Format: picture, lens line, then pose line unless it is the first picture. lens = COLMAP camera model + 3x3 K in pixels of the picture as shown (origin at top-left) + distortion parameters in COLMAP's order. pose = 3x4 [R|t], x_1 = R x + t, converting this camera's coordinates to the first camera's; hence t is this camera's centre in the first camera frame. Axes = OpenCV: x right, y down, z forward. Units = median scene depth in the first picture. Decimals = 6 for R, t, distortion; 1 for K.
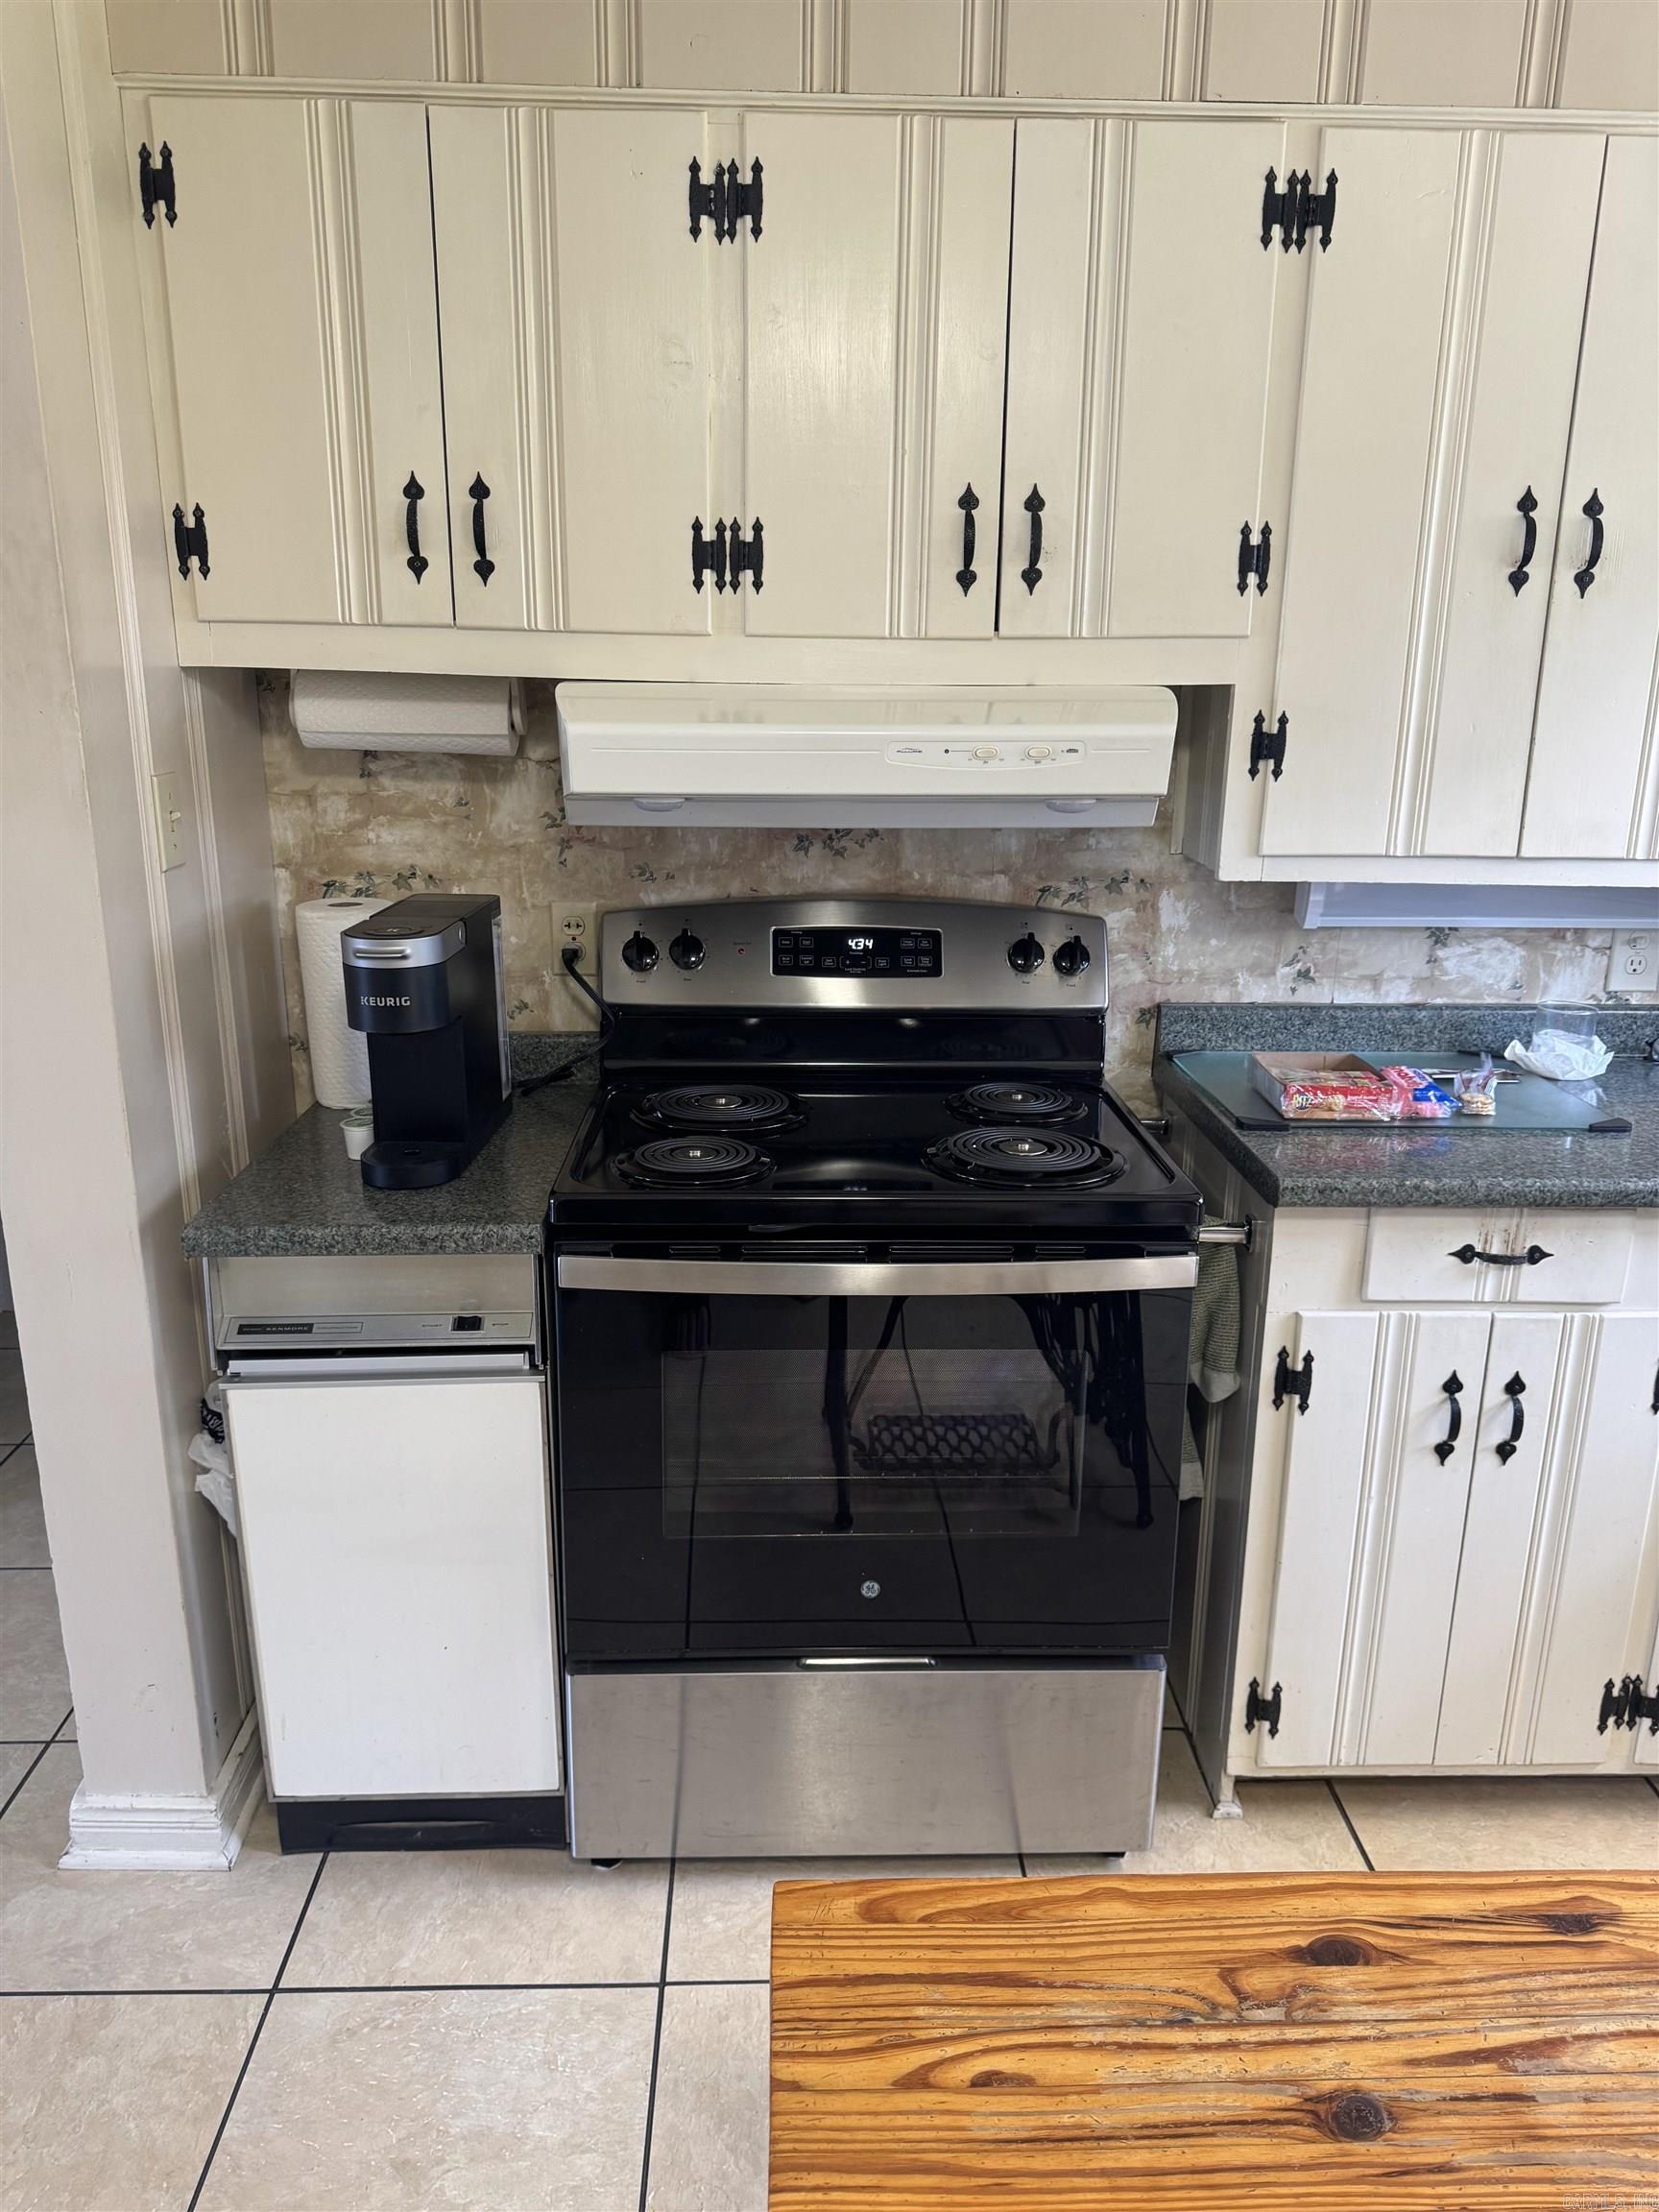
lens RADIAL K [[1497.9, 0, 833.2], [0, 1497.9, 1108.3], [0, 0, 1]] dist [0.050939, -0.079673]
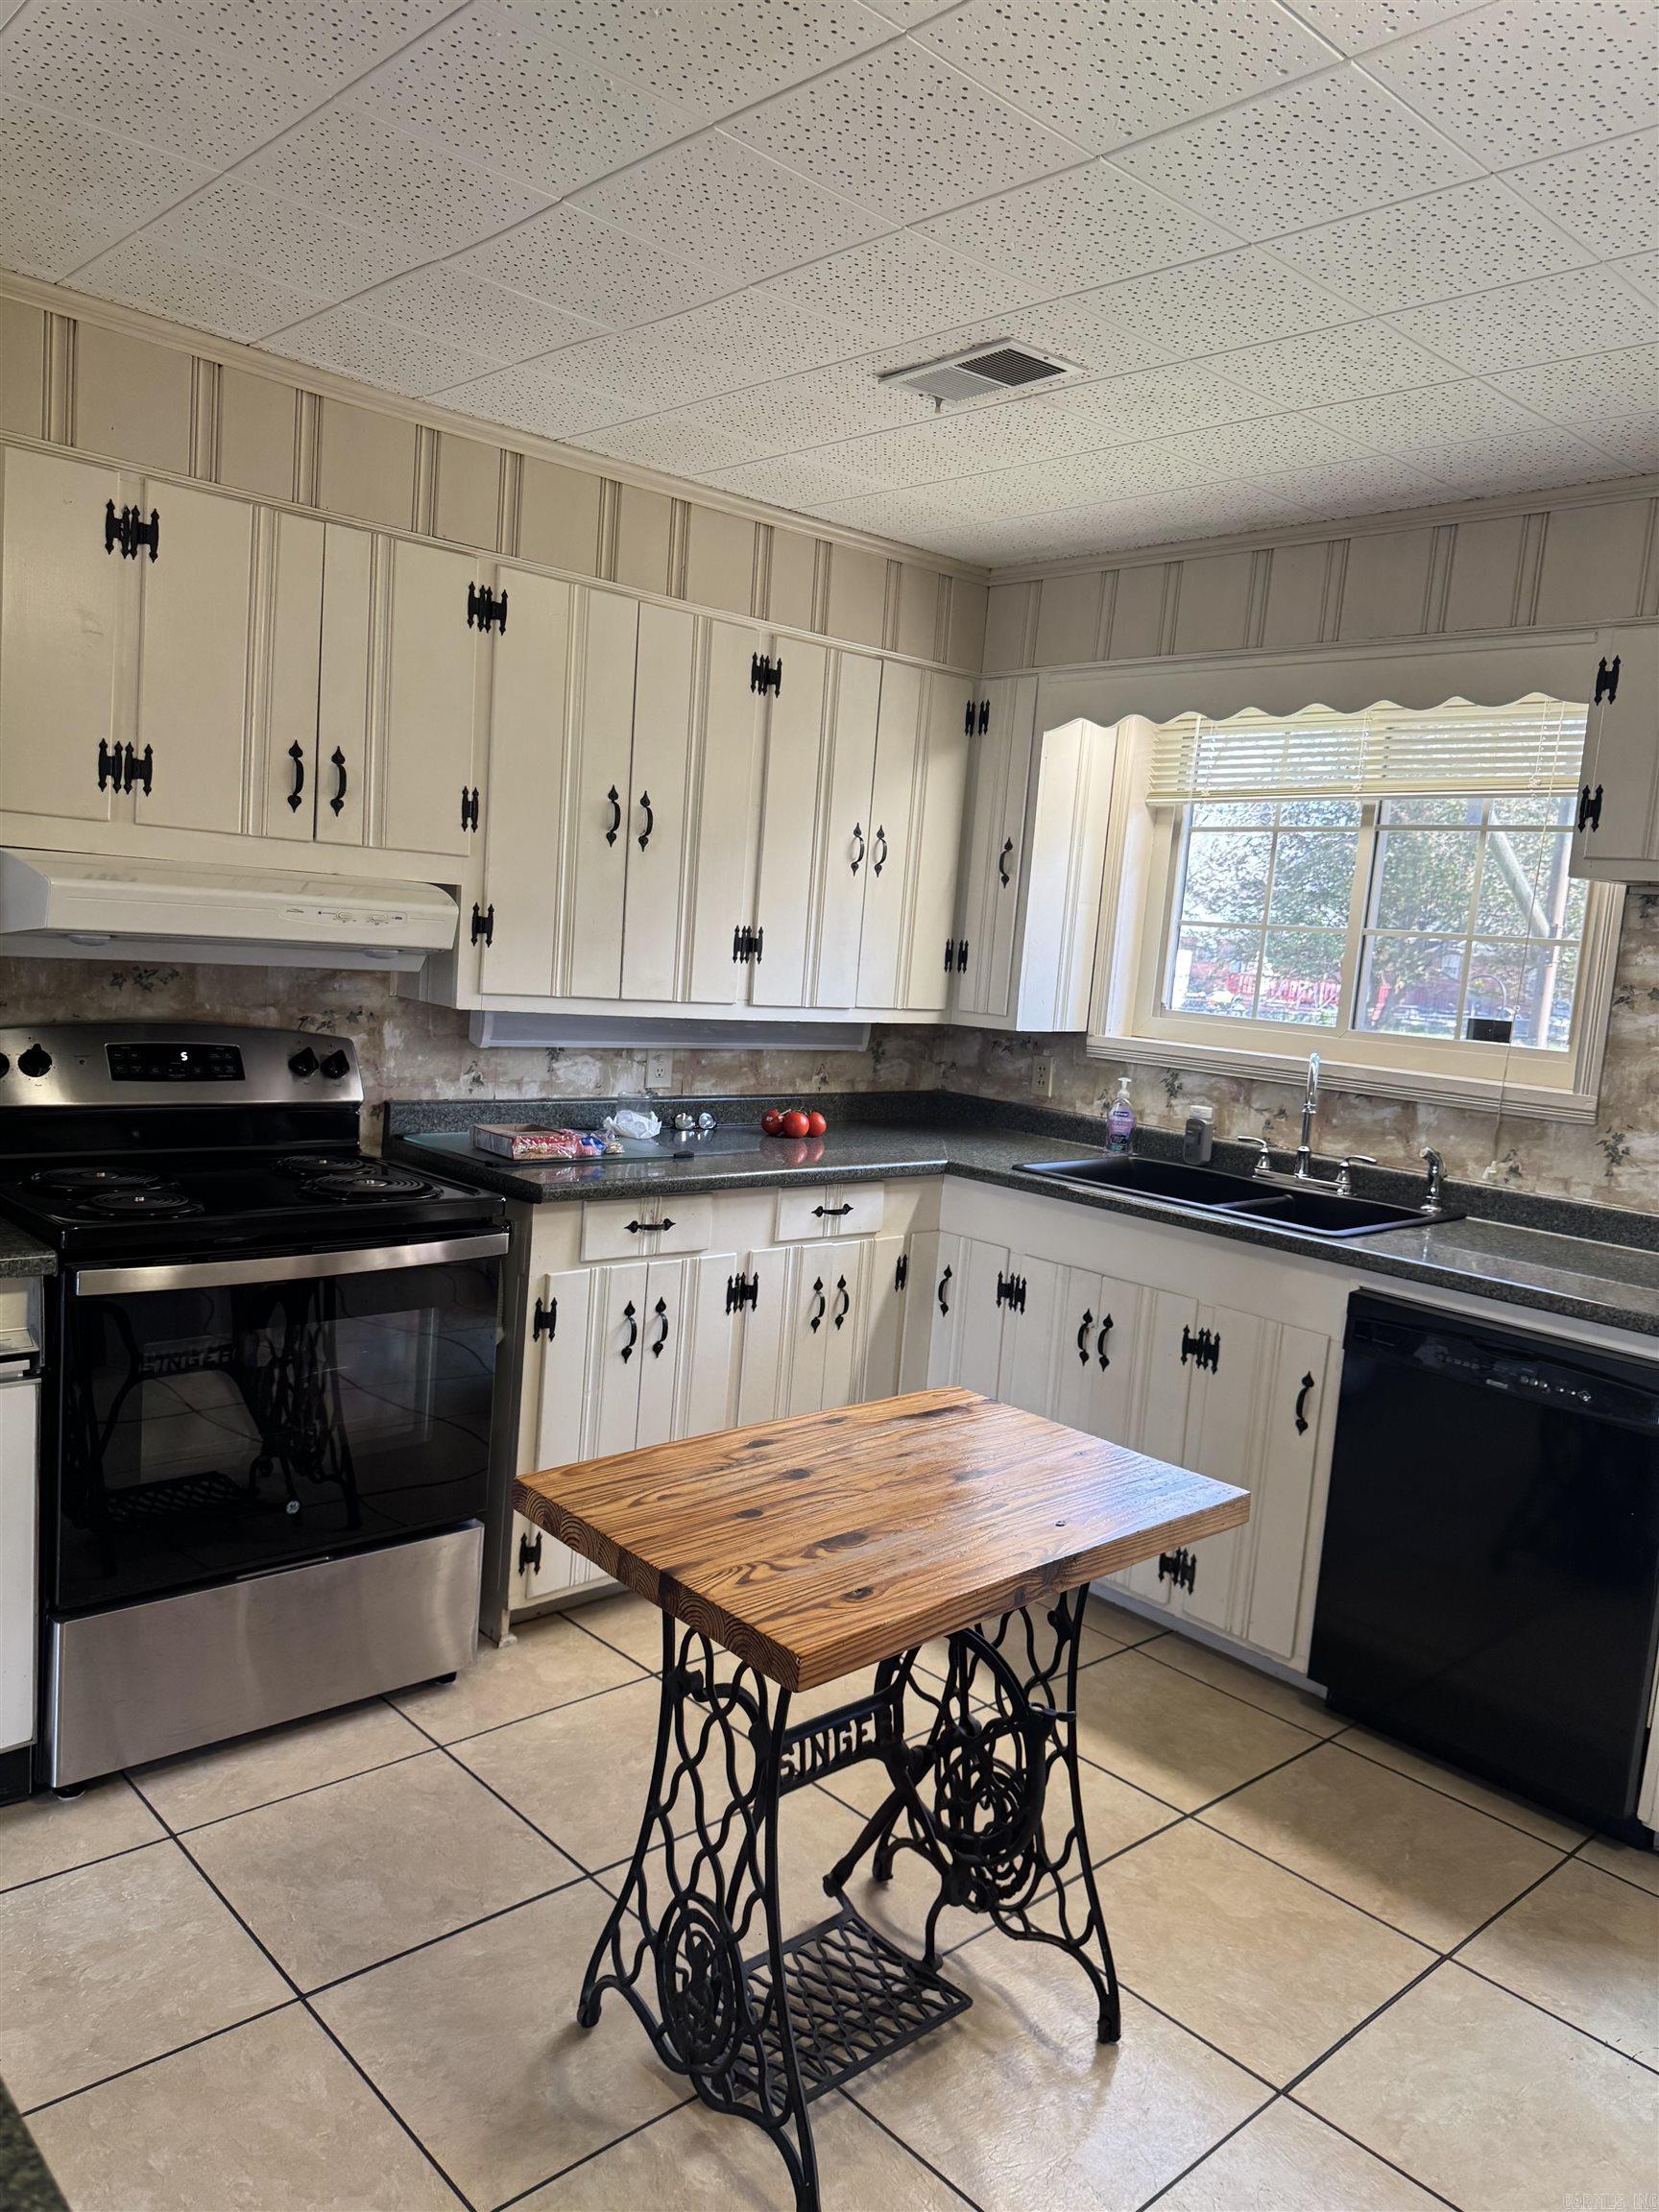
lens RADIAL K [[1554.2, 0, 835.4], [0, 1554.2, 1112.1], [0, 0, 1]] dist [0.138652, -0.260662]
pose [[0.750848, -0.029309, 0.659824, -0.500222], [0.111424, 0.990317, -0.082805, 0.124651], [-0.651008, 0.135694, 0.746844, -0.418869]]
